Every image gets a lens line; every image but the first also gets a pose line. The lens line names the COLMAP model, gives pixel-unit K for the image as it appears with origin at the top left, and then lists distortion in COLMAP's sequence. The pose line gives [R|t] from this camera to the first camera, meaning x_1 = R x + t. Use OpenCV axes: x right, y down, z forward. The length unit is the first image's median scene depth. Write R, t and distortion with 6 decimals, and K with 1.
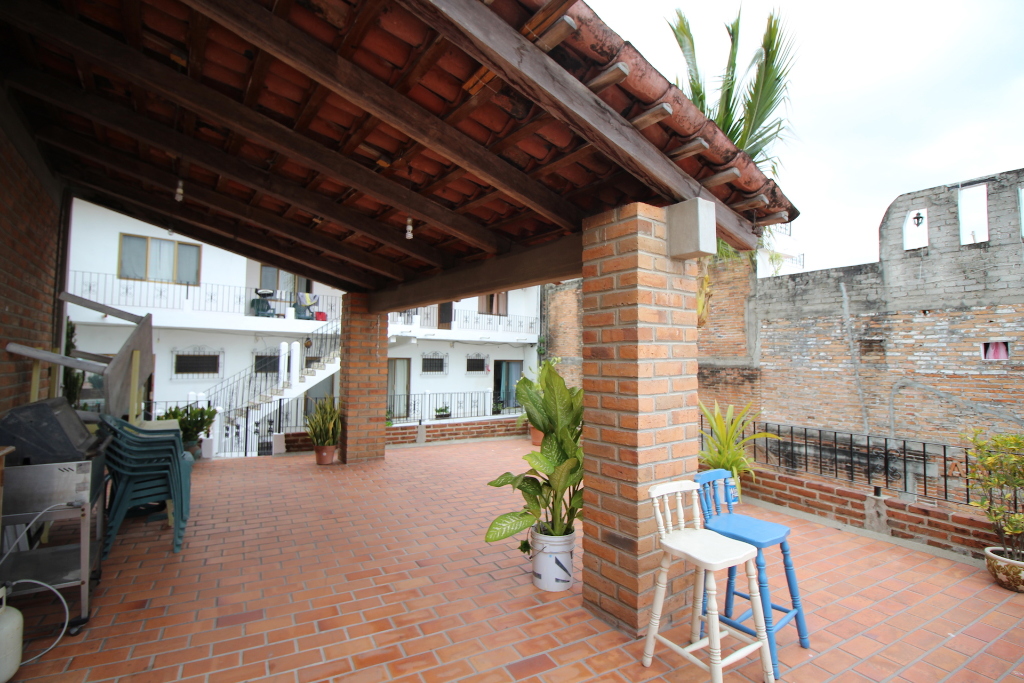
lens RADIAL K [[471.4, 0, 509.0], [0, 471.4, 333.1], [0, 0, 1]] dist [-0.002464, -0.012978]
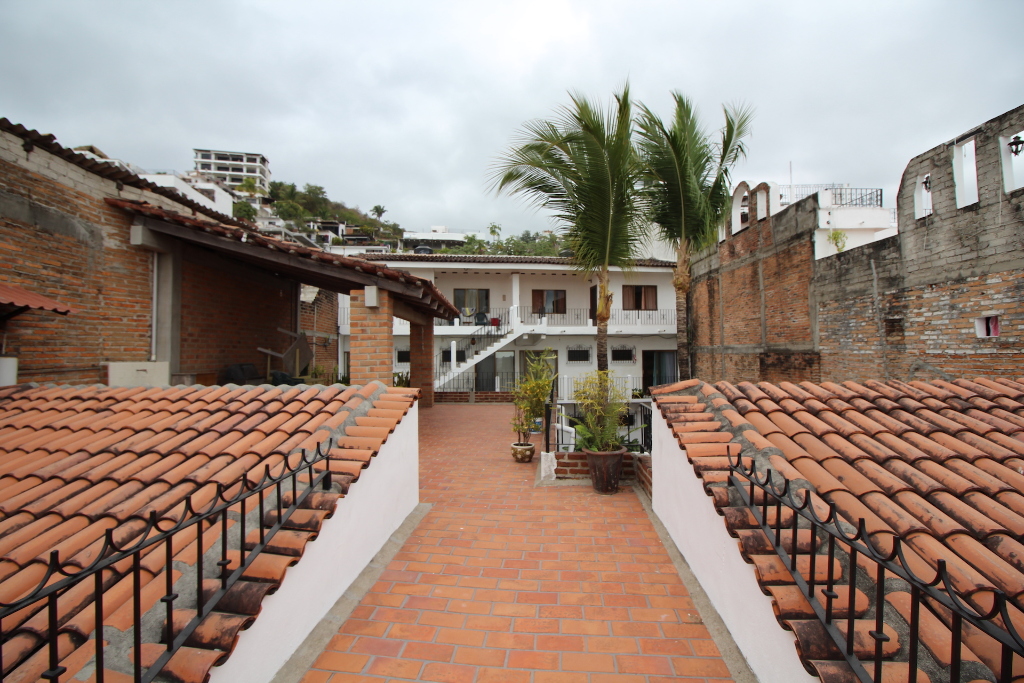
lens RADIAL K [[471.4, 0, 509.0], [0, 471.4, 333.1], [0, 0, 1]] dist [-0.002464, -0.012978]
pose [[0.827820, -0.042505, -0.559382, 0.686665], [0.049655, 0.998764, -0.002408, 0.006638], [0.558792, -0.025783, 0.828907, -0.204650]]
